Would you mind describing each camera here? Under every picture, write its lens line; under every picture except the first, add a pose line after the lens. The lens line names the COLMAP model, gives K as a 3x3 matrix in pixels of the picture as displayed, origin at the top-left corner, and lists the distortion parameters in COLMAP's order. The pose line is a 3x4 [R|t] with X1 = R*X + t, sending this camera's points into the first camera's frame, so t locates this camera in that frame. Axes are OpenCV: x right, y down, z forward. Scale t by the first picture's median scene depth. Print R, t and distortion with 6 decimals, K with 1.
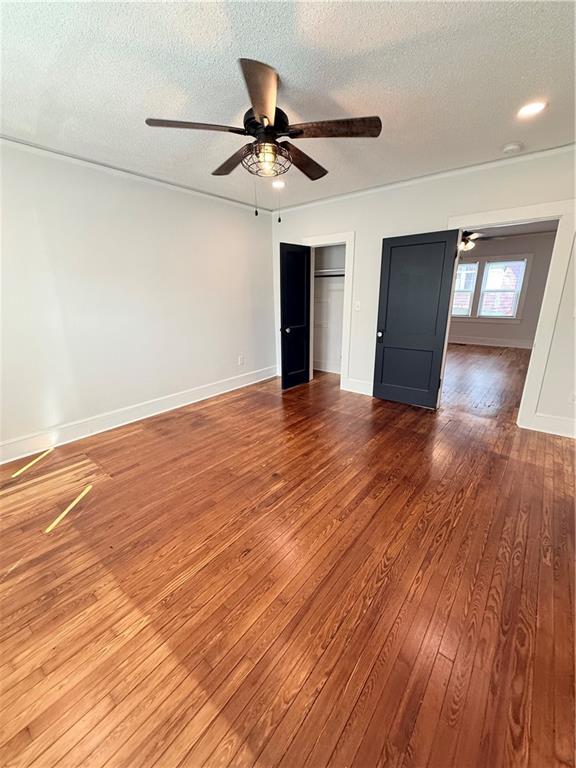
lens RADIAL K [[310.1, 0, 289.2], [0, 310.1, 383.7], [0, 0, 1]] dist [0.000319, -0.000090]
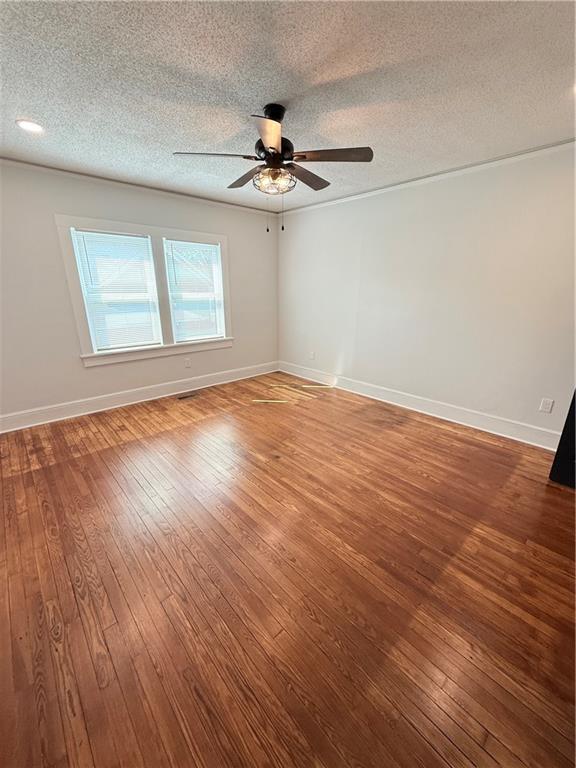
lens RADIAL K [[310.1, 0, 293.4], [0, 310.1, 385.1], [0, 0, 1]] dist [0.000319, -0.000090]
pose [[-0.138522, 0.309098, -0.940888, 0.747720], [-0.283176, 0.898021, 0.336706, -0.273285], [0.949012, 0.313078, -0.036866, 0.811710]]
